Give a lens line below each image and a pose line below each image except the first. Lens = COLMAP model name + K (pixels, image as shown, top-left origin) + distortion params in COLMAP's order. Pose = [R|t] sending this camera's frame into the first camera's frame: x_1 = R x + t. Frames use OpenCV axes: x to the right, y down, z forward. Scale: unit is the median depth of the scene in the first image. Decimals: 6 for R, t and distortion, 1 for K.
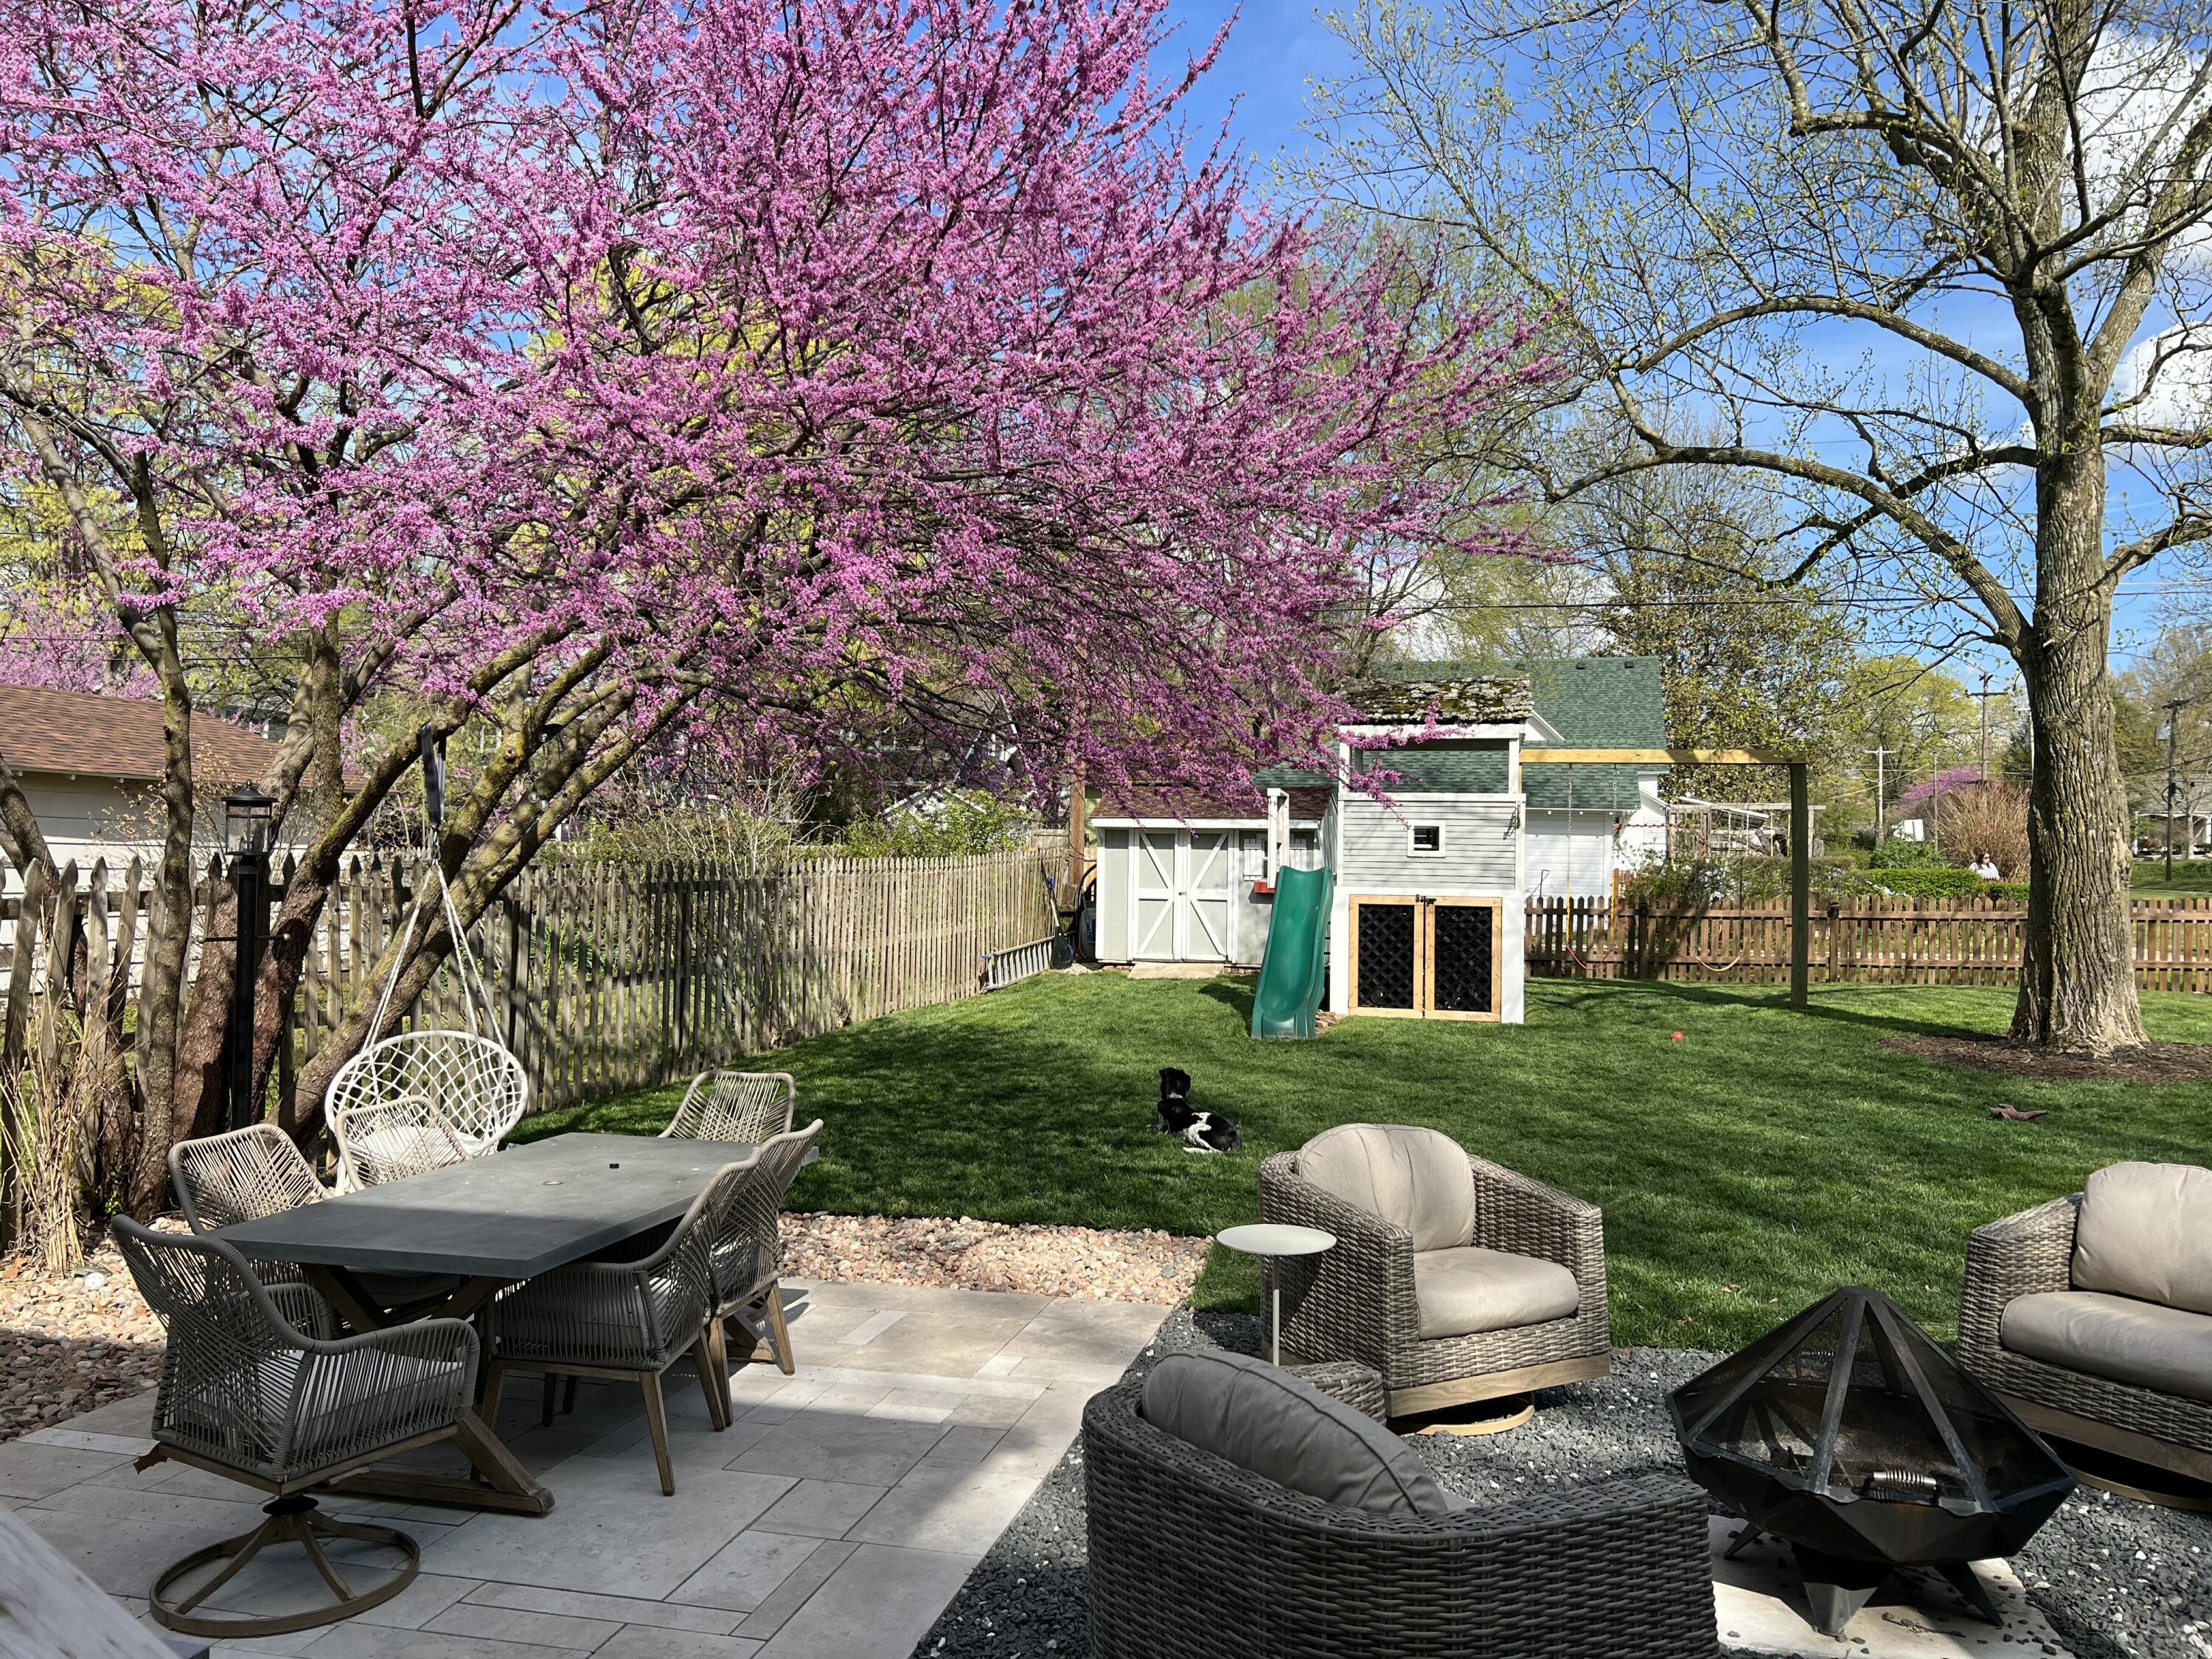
lens RADIAL K [[1667.5, 0, 1110.7], [0, 1667.5, 825.6], [0, 0, 1]] dist [0.026811, -0.030165]
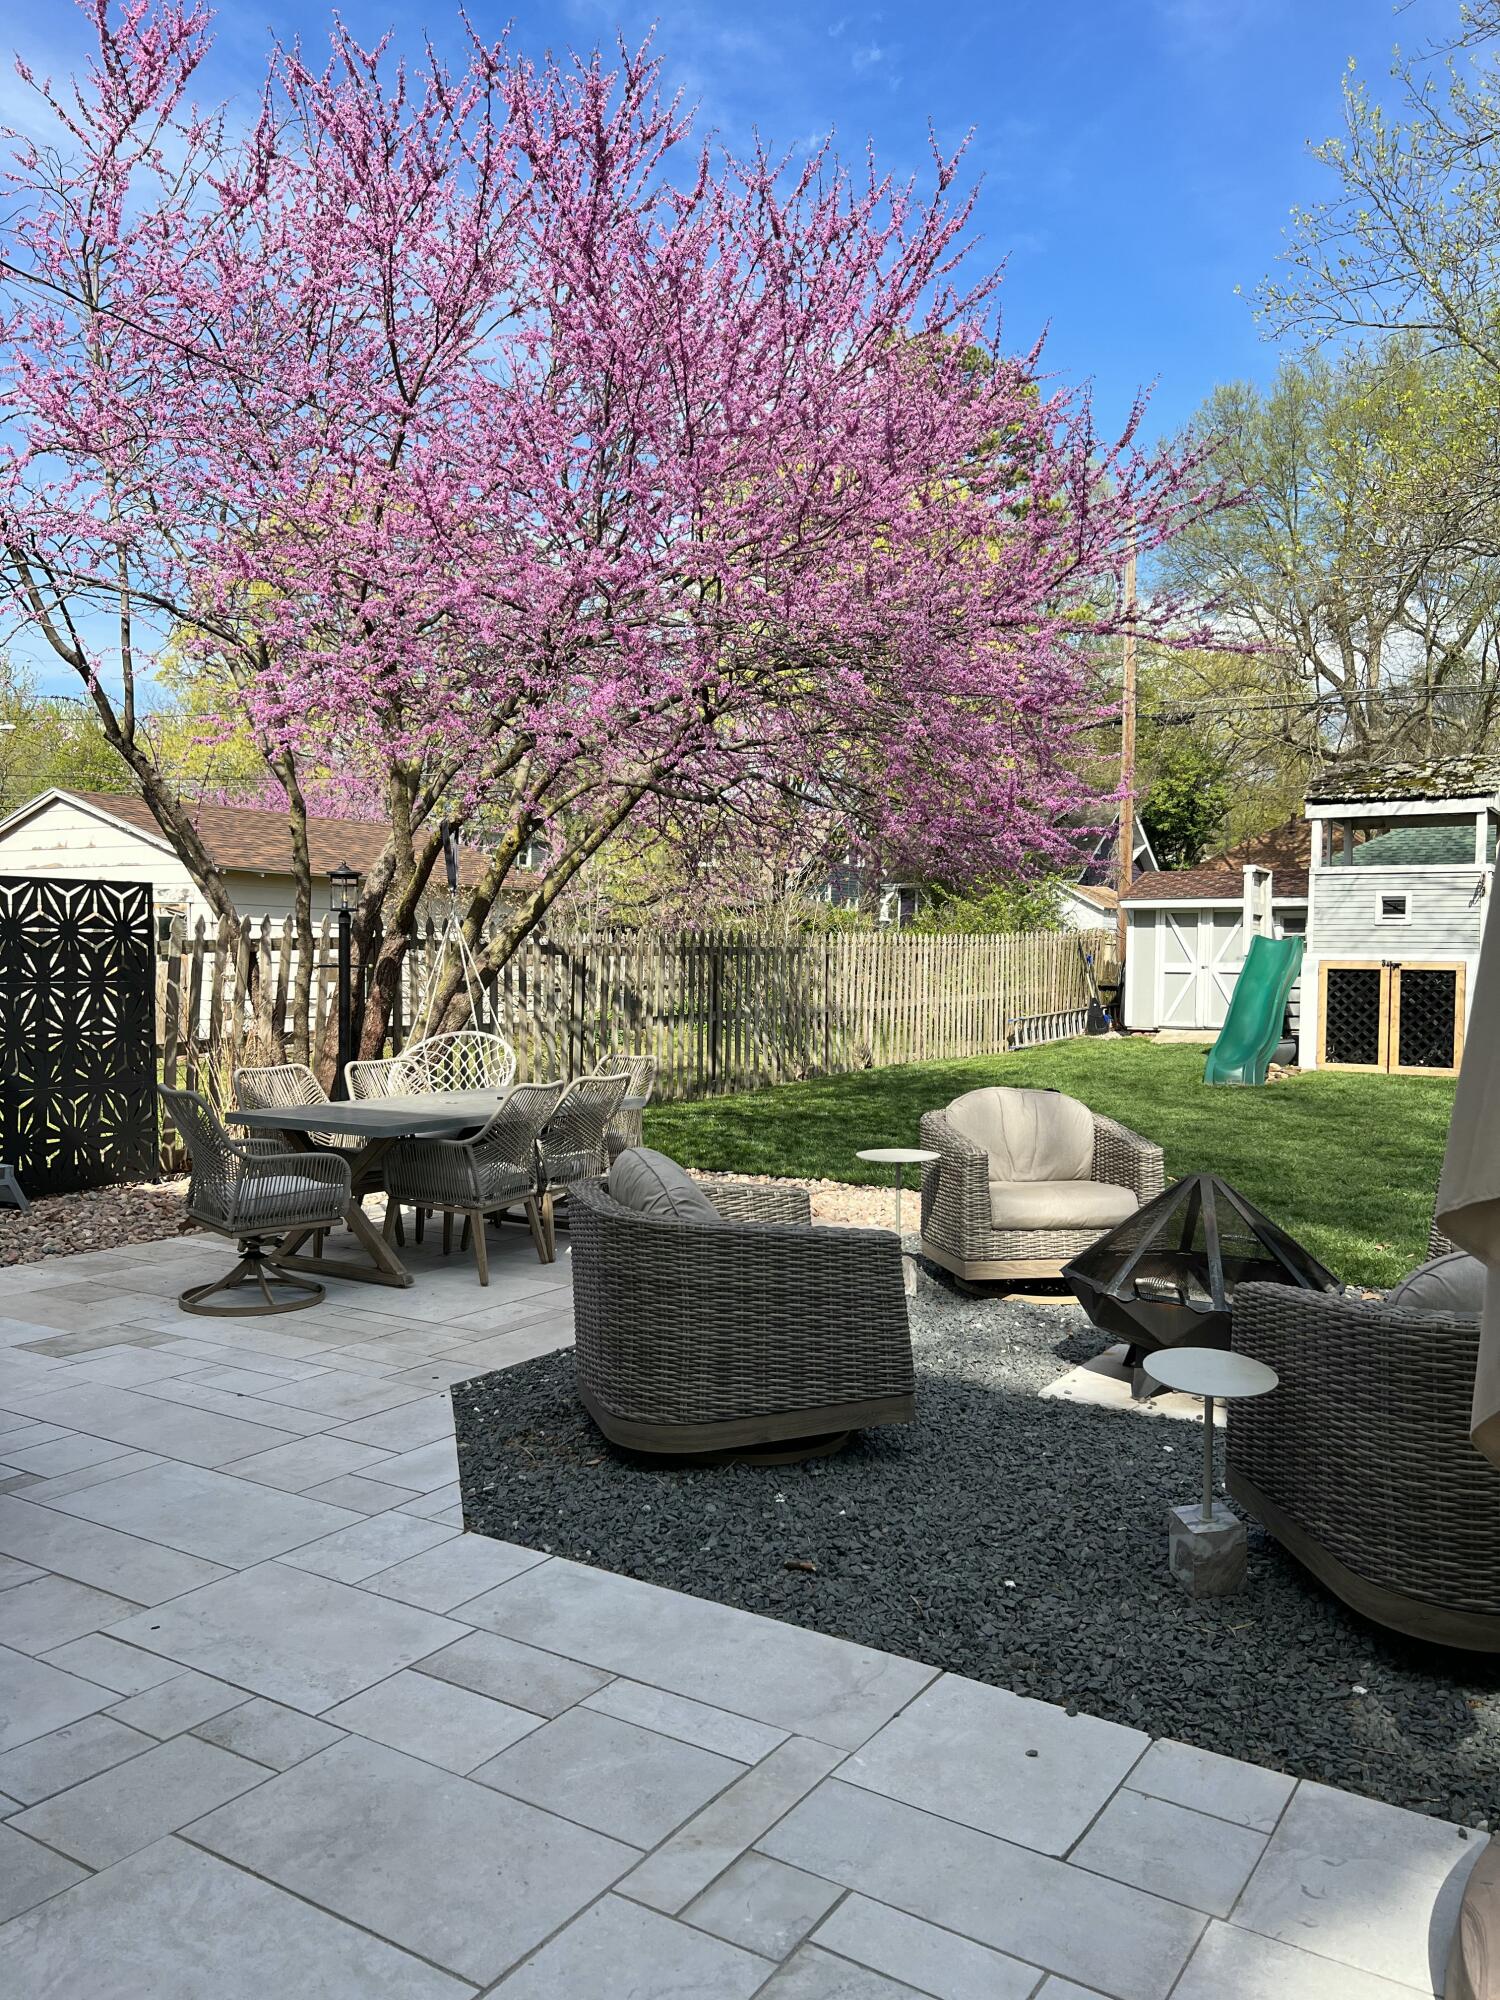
lens RADIAL K [[1507.7, 0, 735.5], [0, 1507.7, 992.5], [0, 0, 1]] dist [0.026811, -0.030165]
pose [[0.940447, 0.002056, -0.339933, 0.135842], [0.012206, 0.999133, 0.039813, 0.020292], [0.339720, -0.041591, 0.939606, -0.077155]]
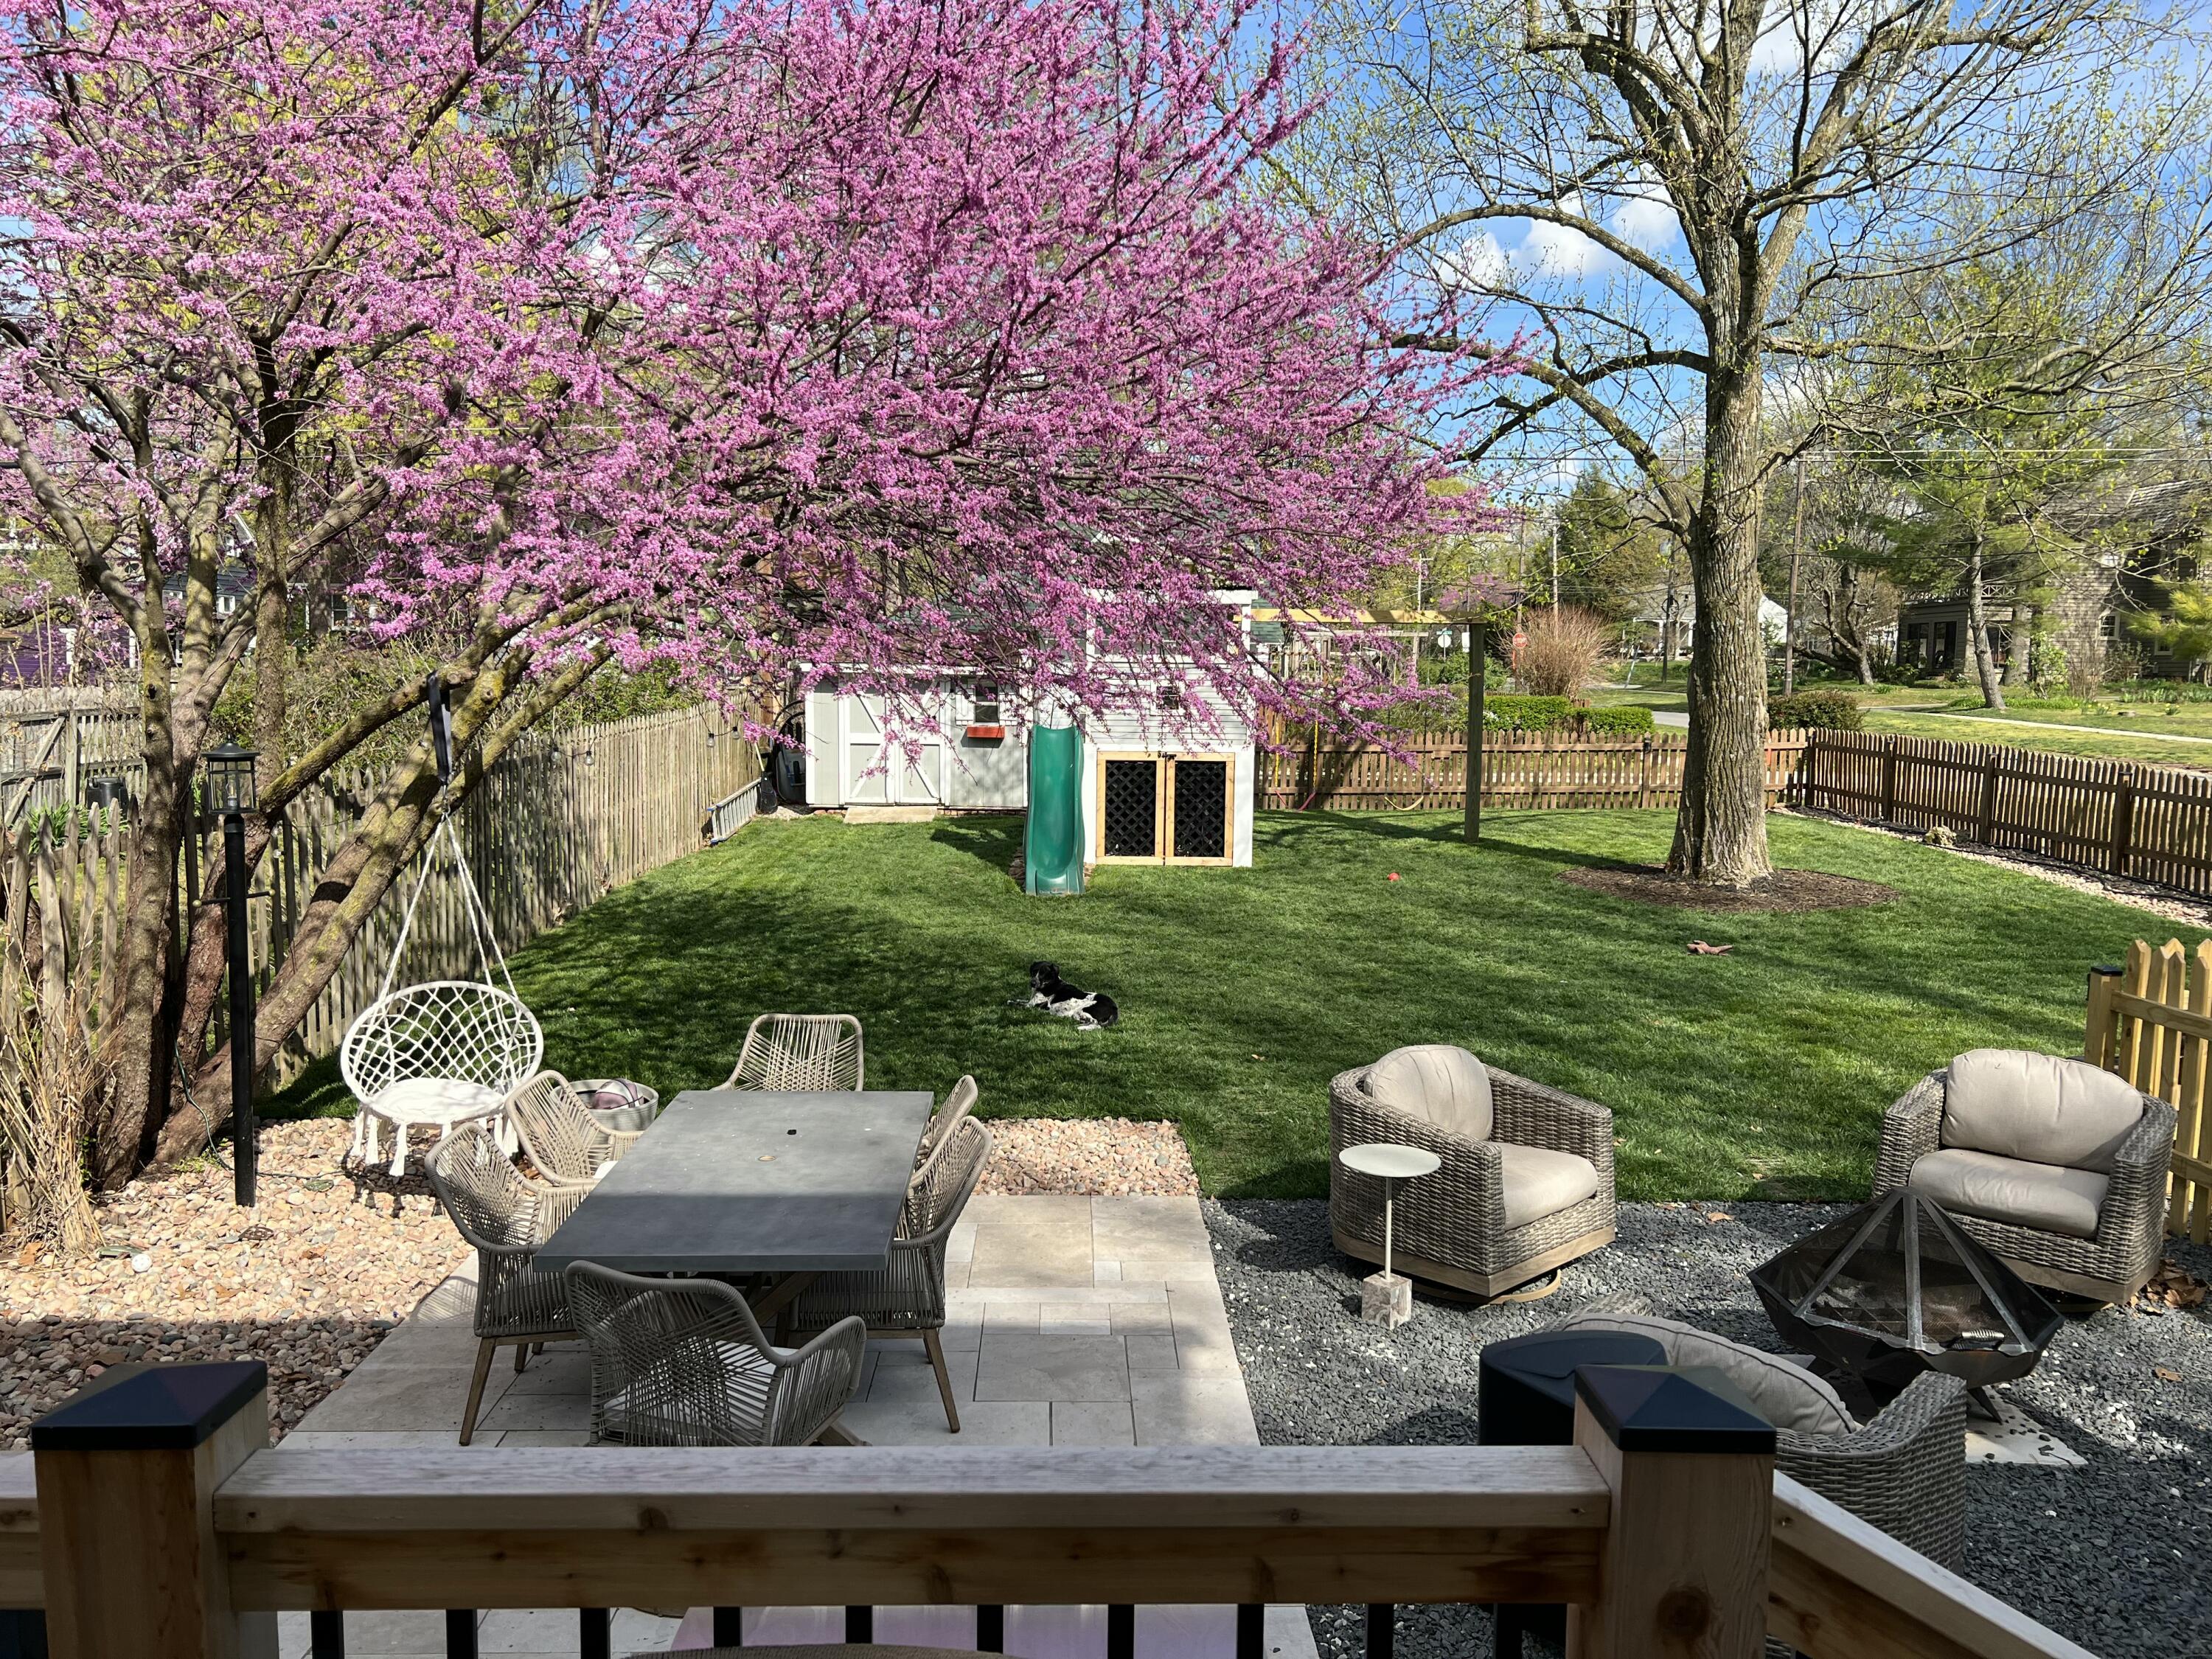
lens RADIAL K [[1667.5, 0, 1087.3], [0, 1667.5, 811.6], [0, 0, 1]] dist [0.026811, -0.030165]
pose [[0.969767, -0.025358, 0.242711, -0.134736], [-0.002543, 0.993483, 0.113956, -0.045904], [-0.244019, -0.111128, 0.963382, -0.023372]]
